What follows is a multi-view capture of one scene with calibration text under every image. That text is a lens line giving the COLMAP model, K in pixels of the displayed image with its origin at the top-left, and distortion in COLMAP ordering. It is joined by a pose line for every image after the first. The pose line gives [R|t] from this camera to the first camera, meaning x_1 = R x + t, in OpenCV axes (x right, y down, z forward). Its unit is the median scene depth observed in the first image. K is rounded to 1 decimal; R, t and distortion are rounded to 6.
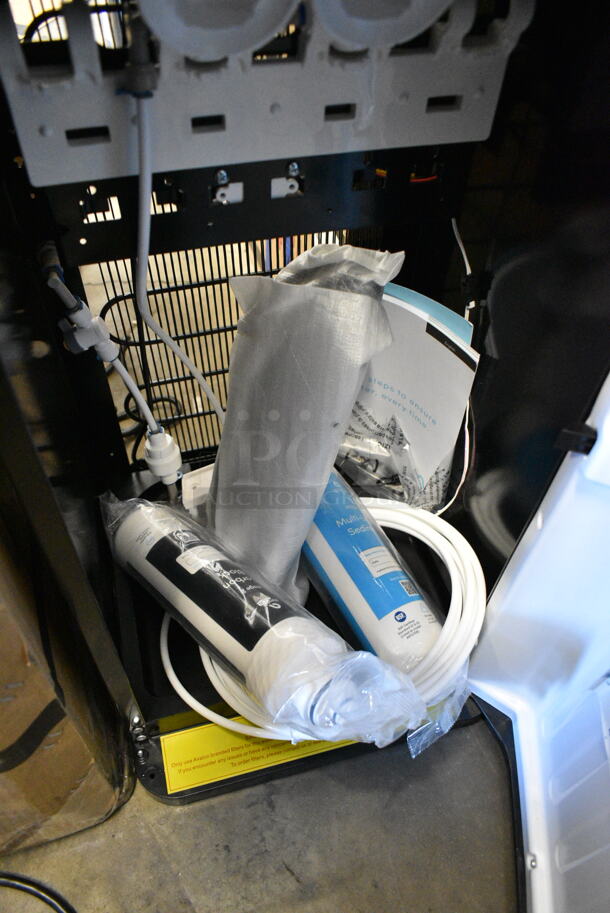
lens RADIAL K [[697.1, 0, 305.1], [0, 697.1, 454.5], [0, 0, 1]] dist [-0.010244, 0.003031]
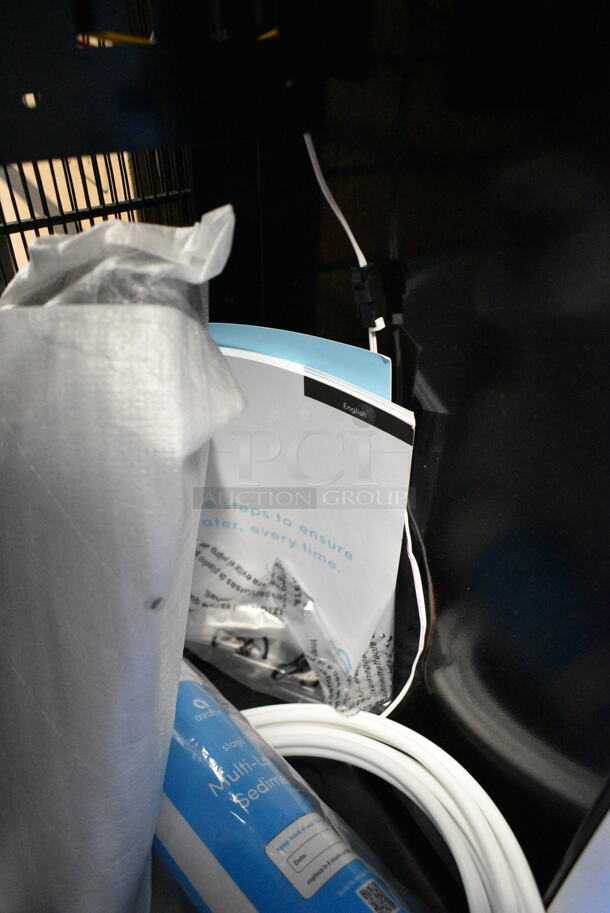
lens RADIAL K [[697.1, 0, 305.1], [0, 697.1, 454.5], [0, 0, 1]] dist [-0.010244, 0.003031]
pose [[0.966940, -0.168251, 0.191623, 0.057465], [0.205071, 0.959699, -0.192156, -0.024463], [-0.151570, 0.225100, 0.962474, 0.457083]]
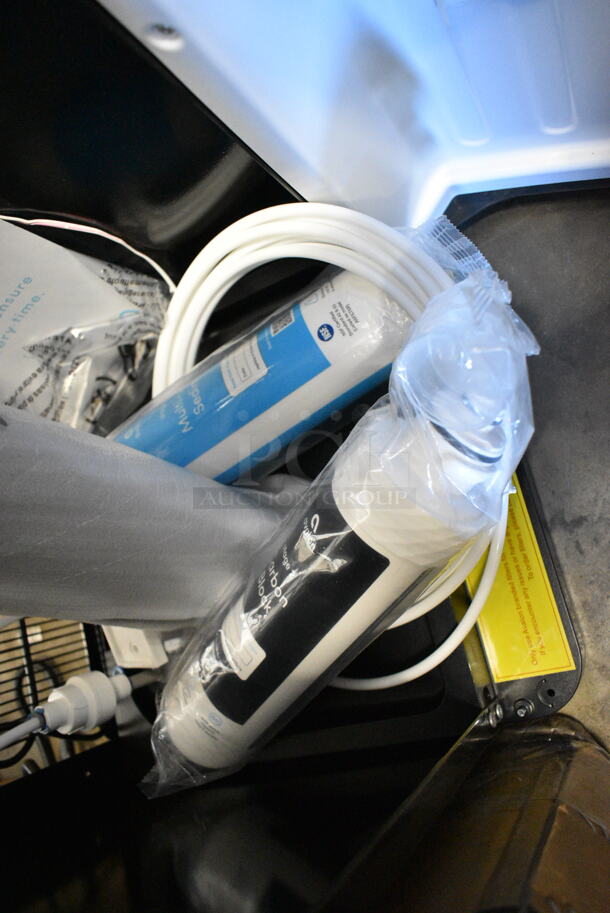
lens RADIAL K [[697.1, 0, 305.1], [0, 697.1, 454.5], [0, 0, 1]] dist [-0.010244, 0.003031]
pose [[-0.013539, -0.998540, 0.052289, -0.012489], [0.972068, -0.000890, 0.234700, 0.053890], [-0.234311, 0.054006, 0.970661, 0.341805]]
